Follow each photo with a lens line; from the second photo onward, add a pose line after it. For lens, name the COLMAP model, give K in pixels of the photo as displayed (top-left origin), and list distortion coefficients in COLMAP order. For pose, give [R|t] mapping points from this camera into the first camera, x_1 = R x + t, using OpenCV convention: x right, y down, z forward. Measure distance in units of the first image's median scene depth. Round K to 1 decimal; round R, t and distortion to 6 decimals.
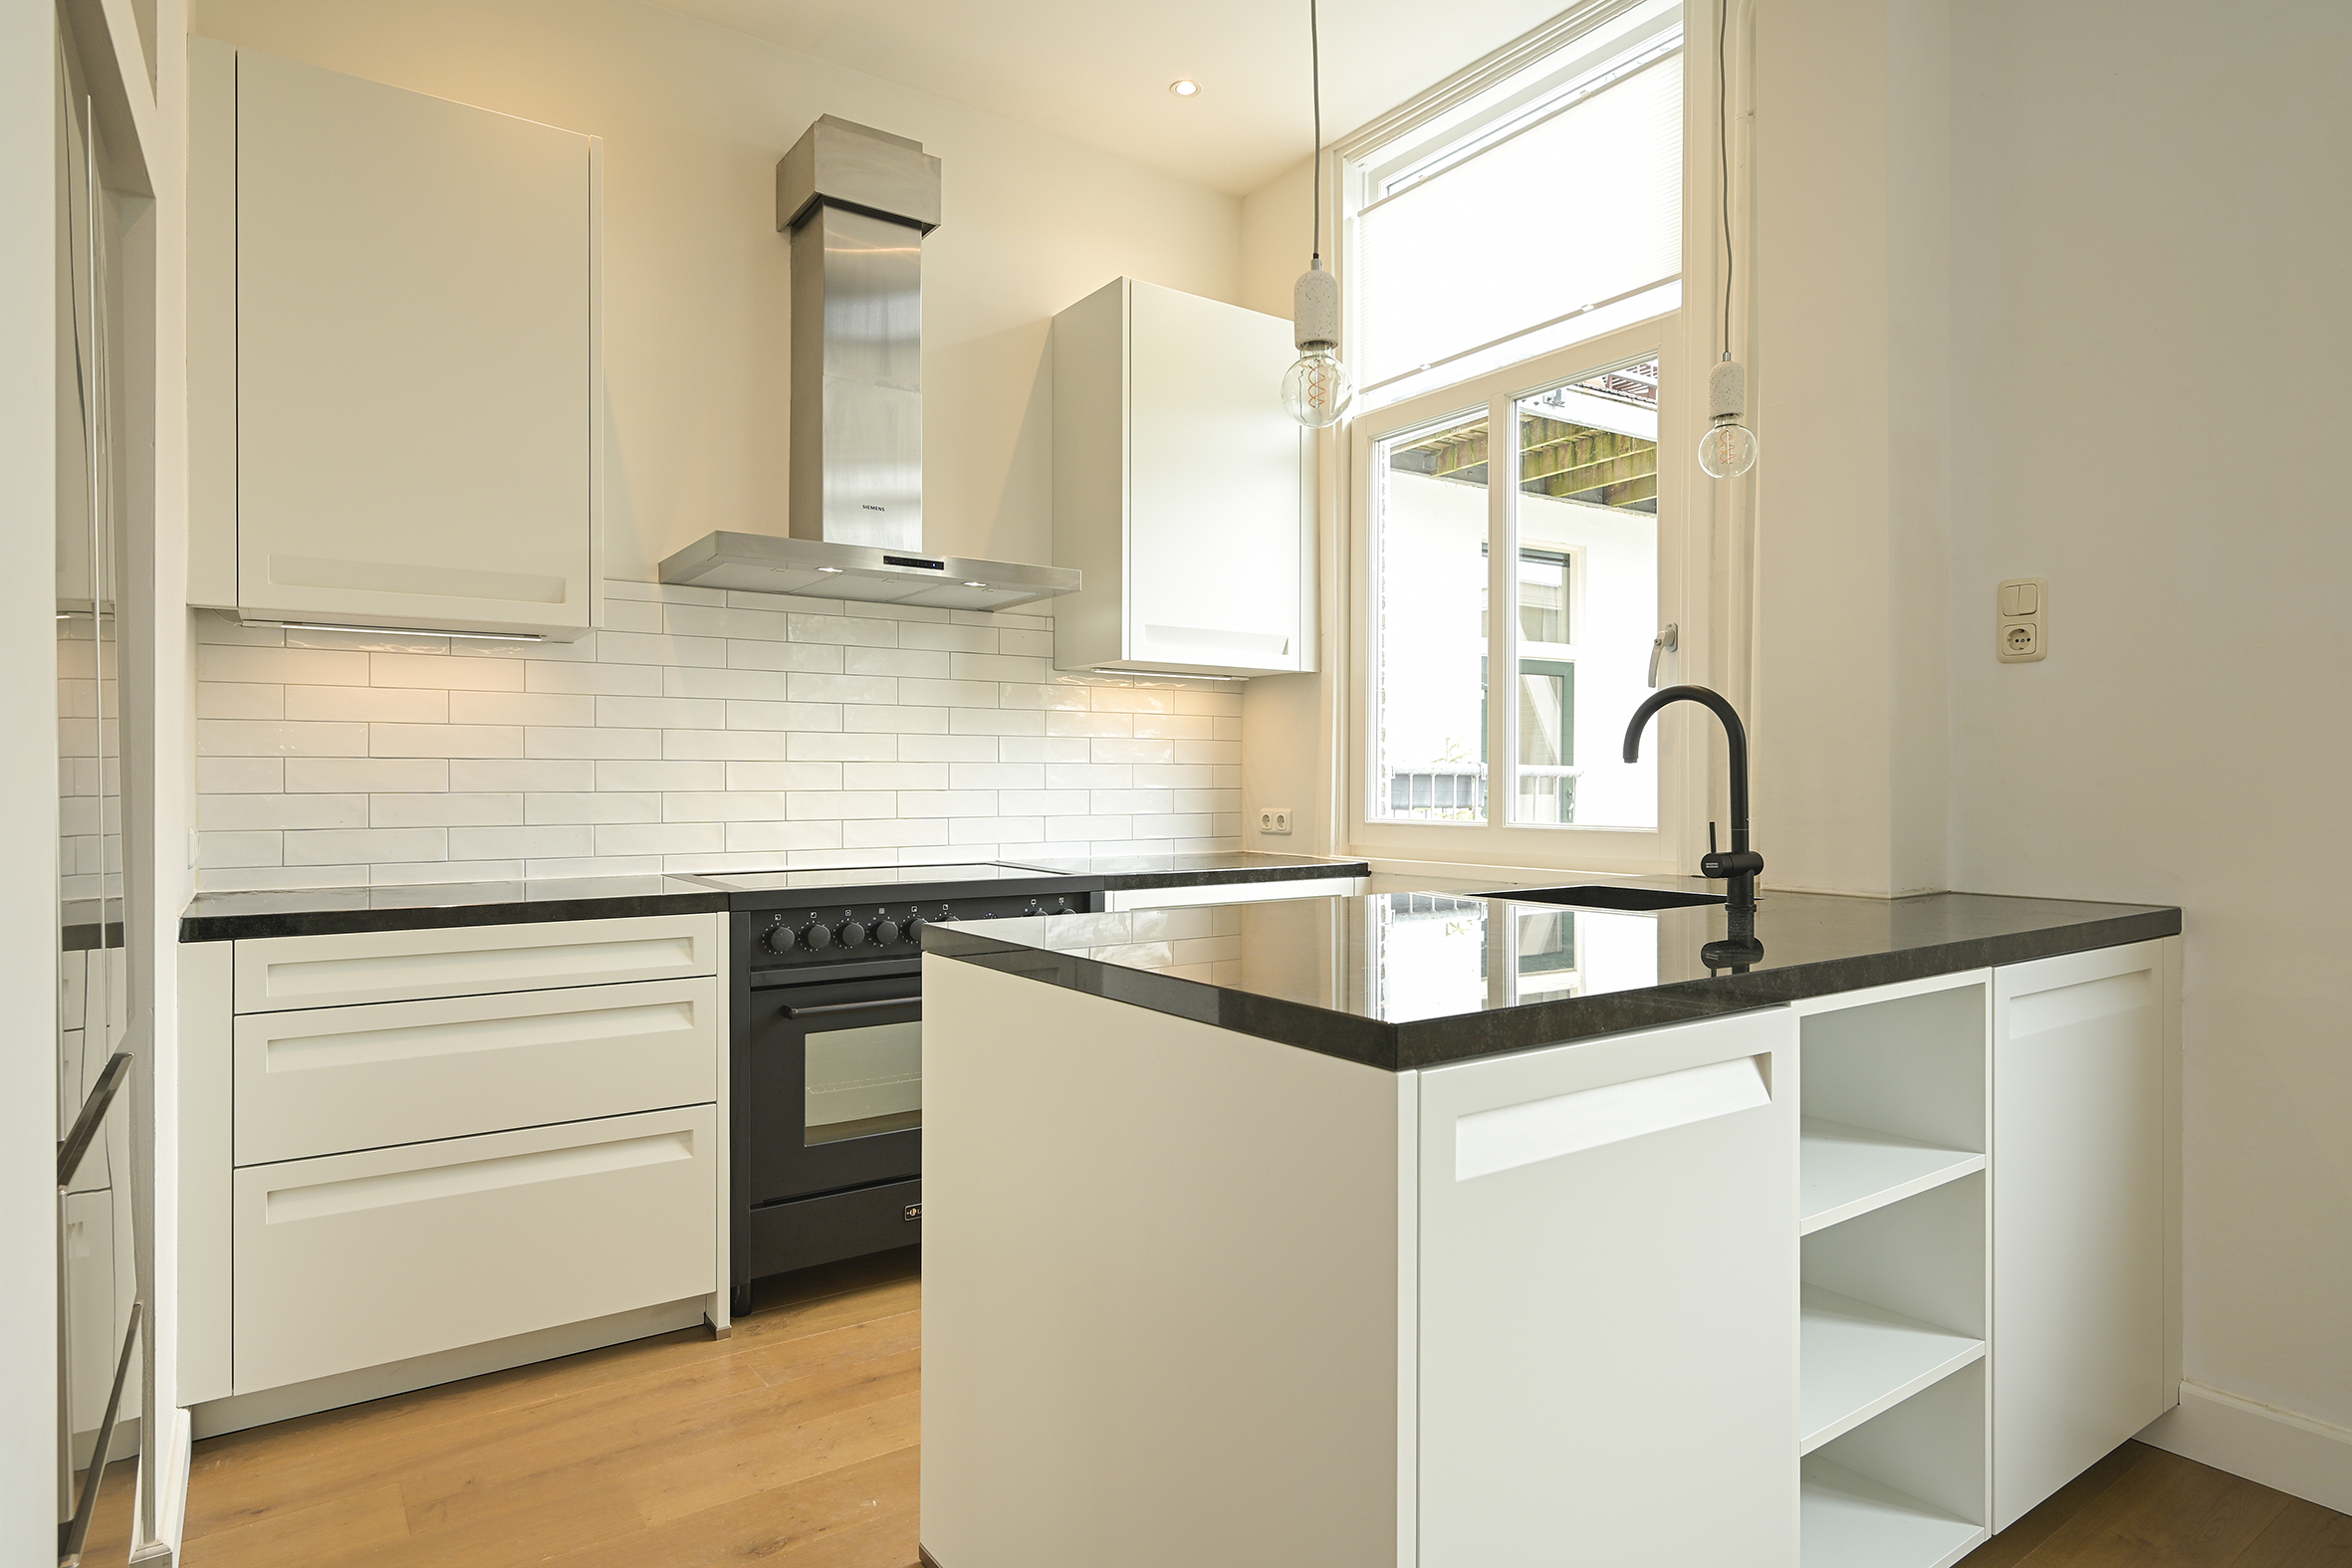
lens RADIAL K [[1302.6, 0, 1168.8], [0, 1302.6, 777.7], [0, 0, 1]] dist [0.005165, 0.000500]
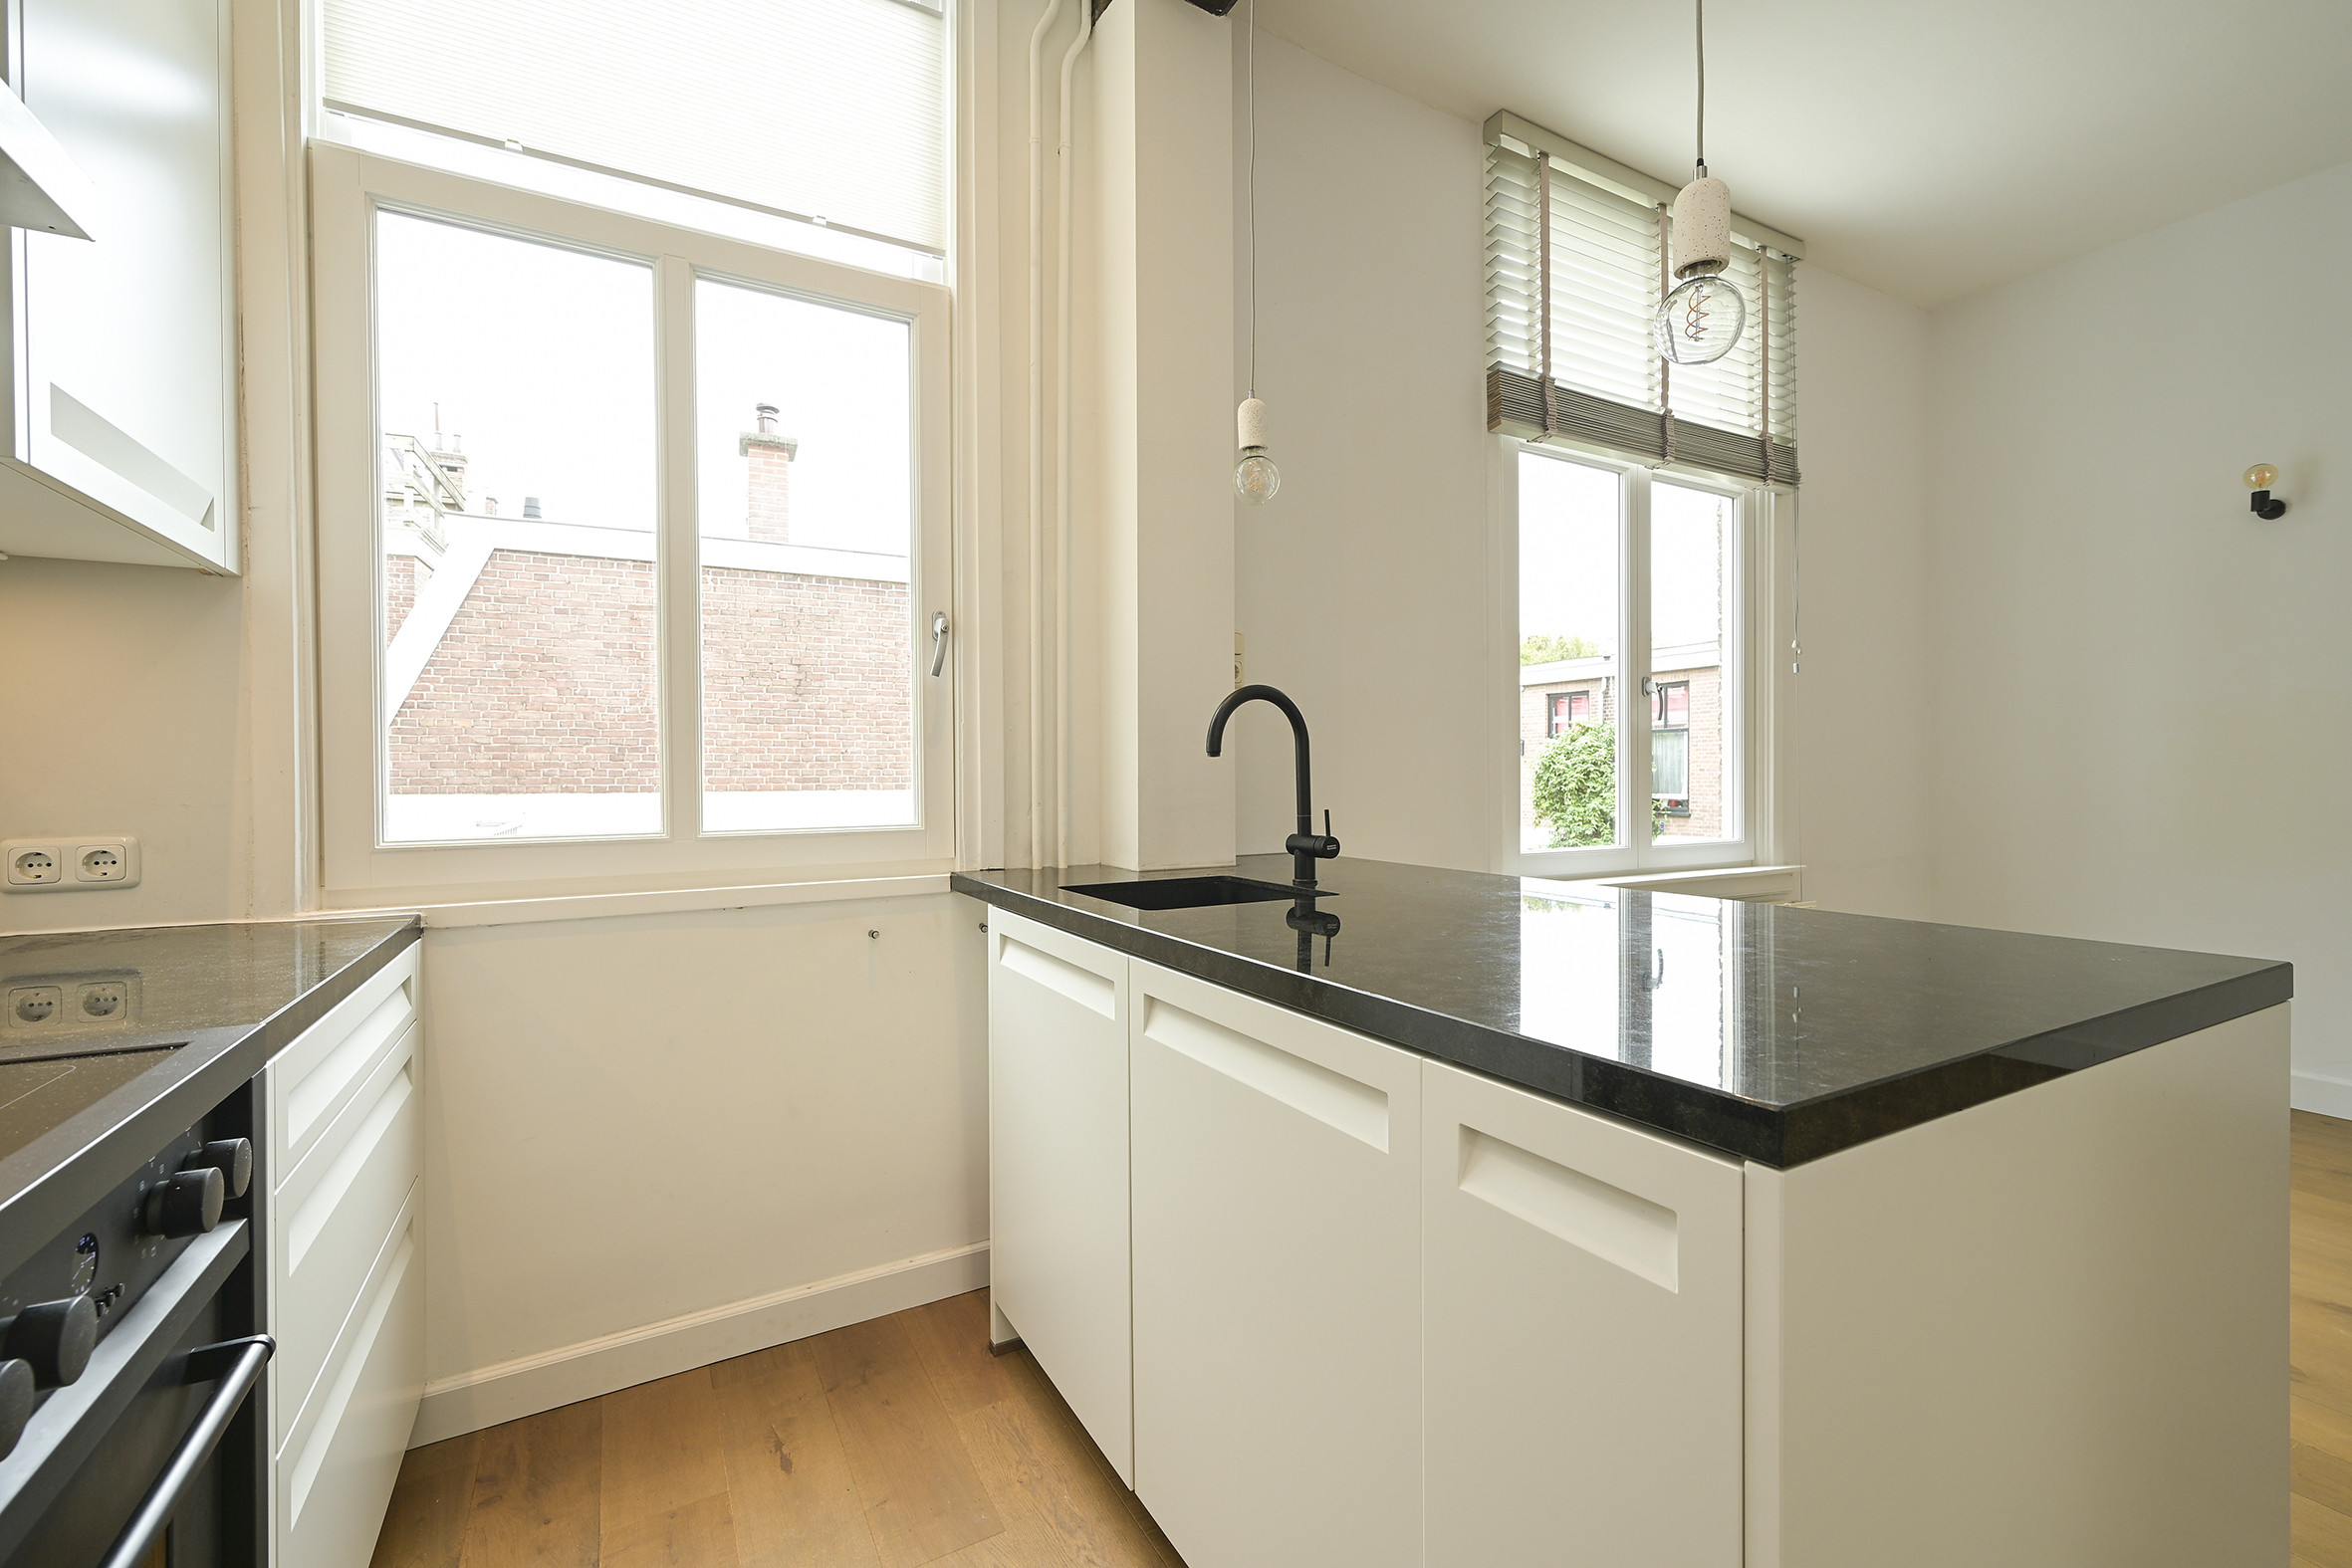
lens RADIAL K [[1011.8, 0, 1180.8], [0, 1011.8, 781.5], [0, 0, 1]] dist [-0.000234, 0.001029]
pose [[0.101337, -0.009975, 0.994802, -0.293701], [0.002573, 0.999949, 0.009765, 0.000523], [-0.994849, 0.001570, 0.101357, 0.649550]]
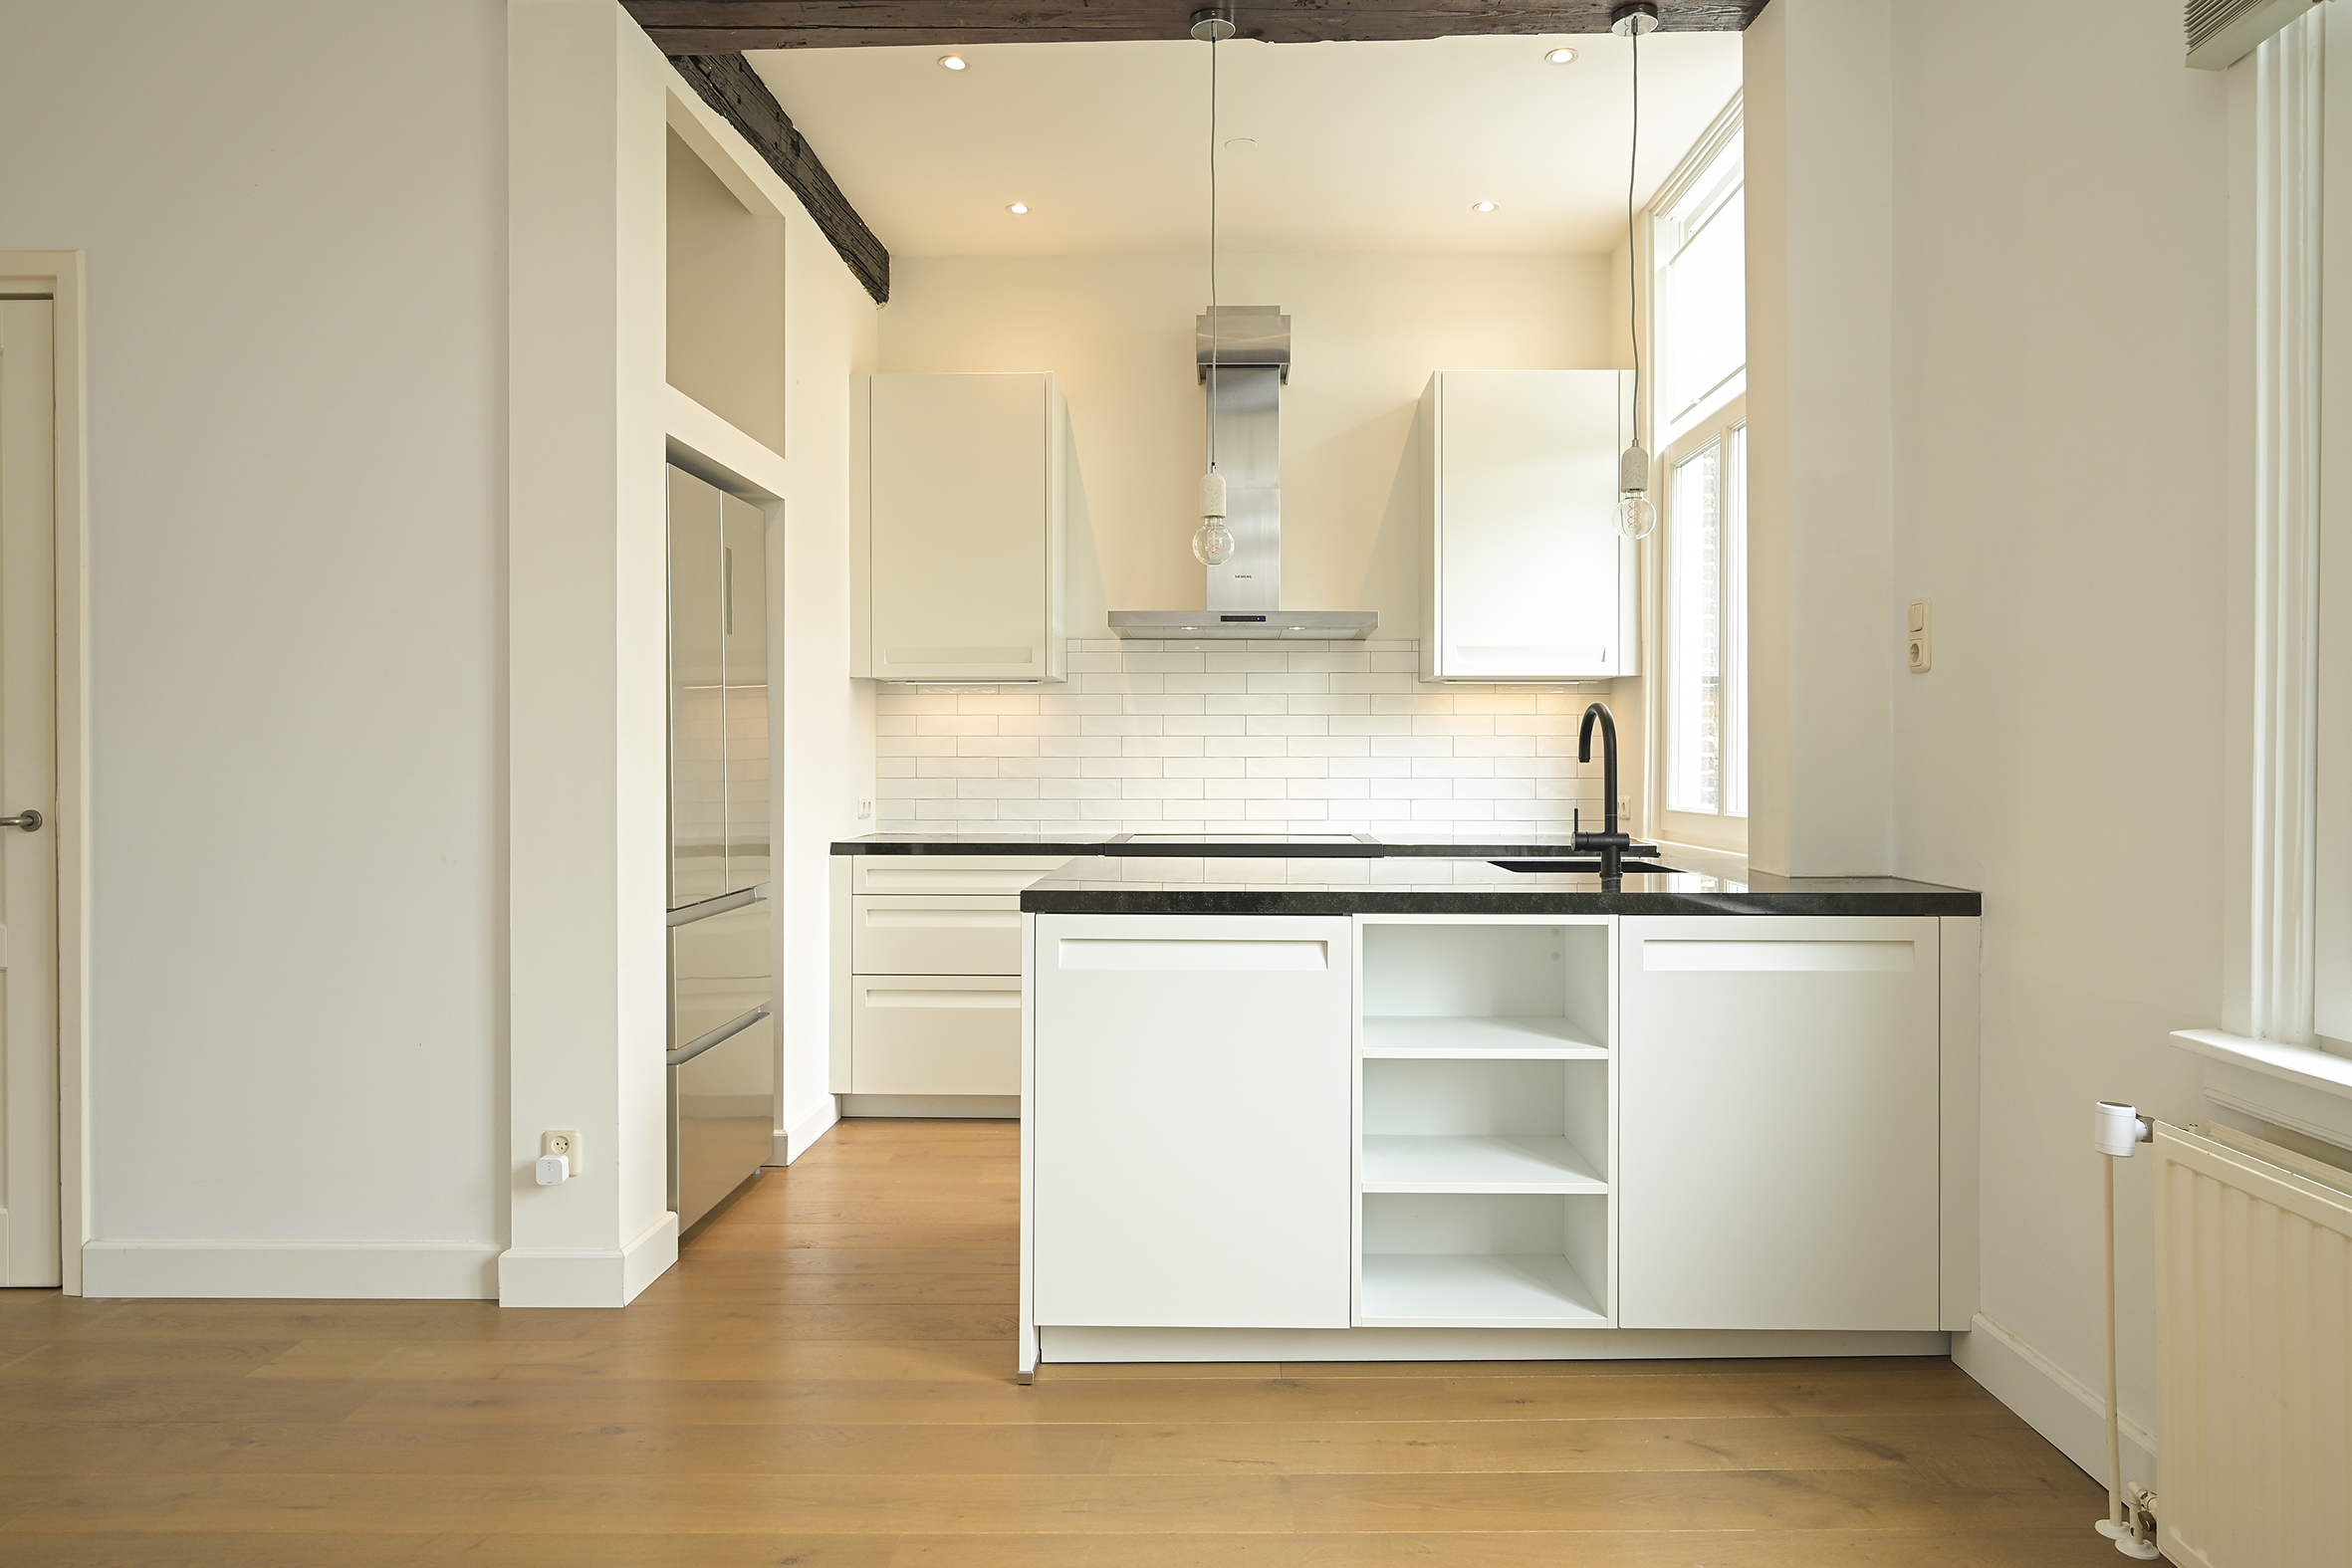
lens RADIAL K [[1416.6, 0, 1207.8], [0, 1416.6, 759.0], [0, 0, 1]] dist [-0.002037, 0.001285]
pose [[0.807682, -0.000764, -0.589617, 0.603762], [0.001066, 0.999999, 0.000163, -0.010583], [0.589617, -0.000760, 0.807683, -0.238878]]
